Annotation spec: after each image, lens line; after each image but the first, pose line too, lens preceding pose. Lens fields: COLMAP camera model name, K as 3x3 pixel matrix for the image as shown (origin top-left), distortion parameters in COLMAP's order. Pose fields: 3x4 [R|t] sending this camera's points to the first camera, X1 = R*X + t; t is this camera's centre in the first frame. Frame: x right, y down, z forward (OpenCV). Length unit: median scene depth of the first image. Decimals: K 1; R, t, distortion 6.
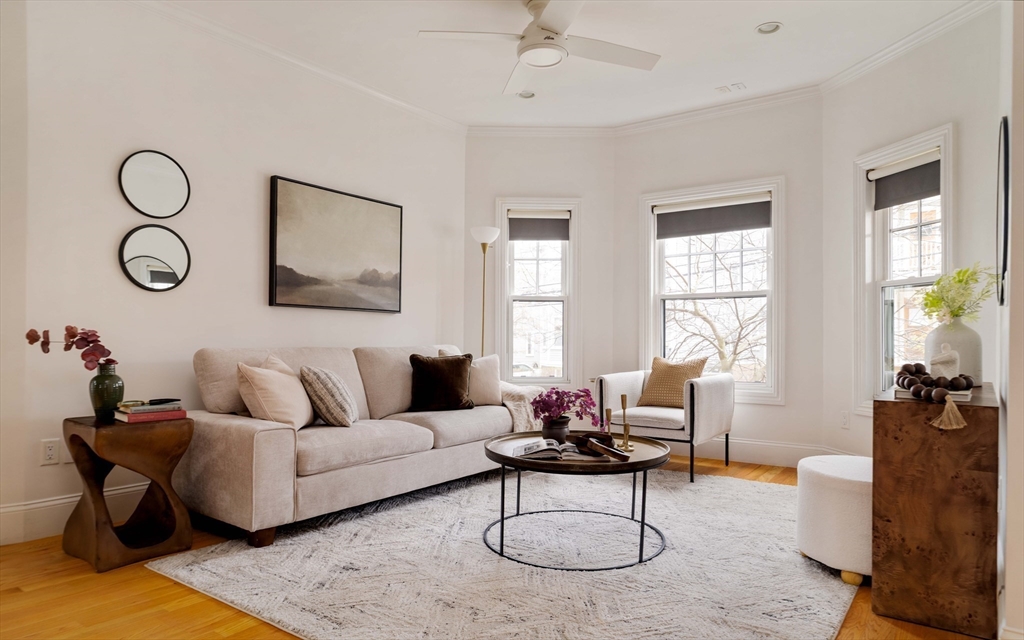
lens RADIAL K [[636.8, 0, 513.8], [0, 636.8, 327.4], [0, 0, 1]] dist [-0.002547, 0.004939]
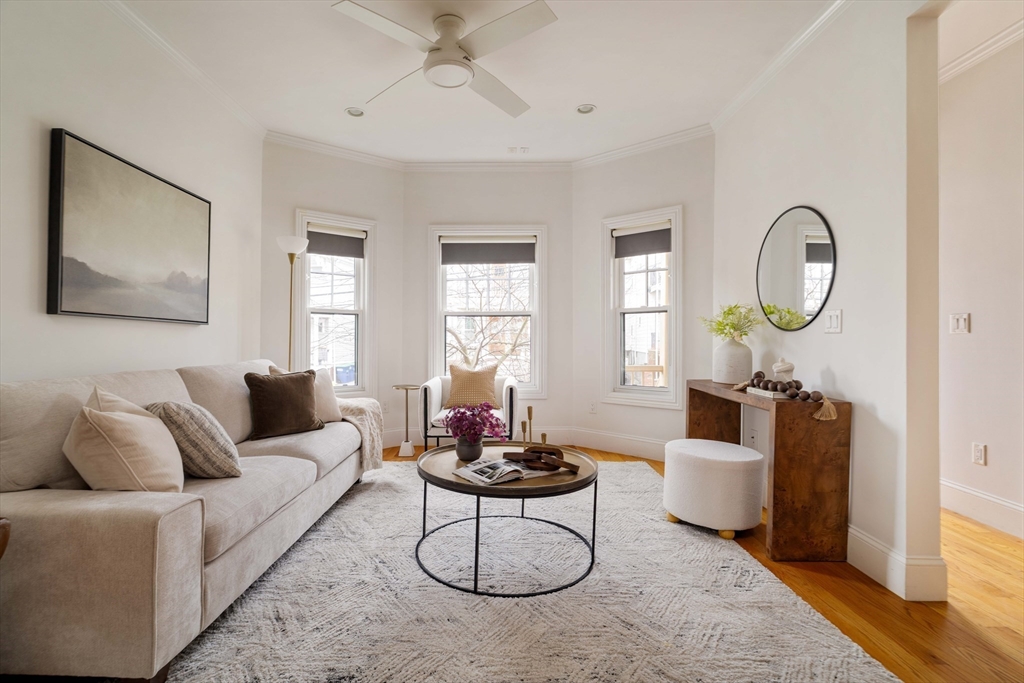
lens RADIAL K [[484.6, 0, 510.9], [0, 484.6, 332.6], [0, 0, 1]] dist [-0.004657, 0.002104]
pose [[0.818565, 0.006118, 0.574381, -0.296467], [-0.005398, 0.999981, -0.002960, -0.016183], [-0.574388, -0.000678, 0.818583, 0.301490]]
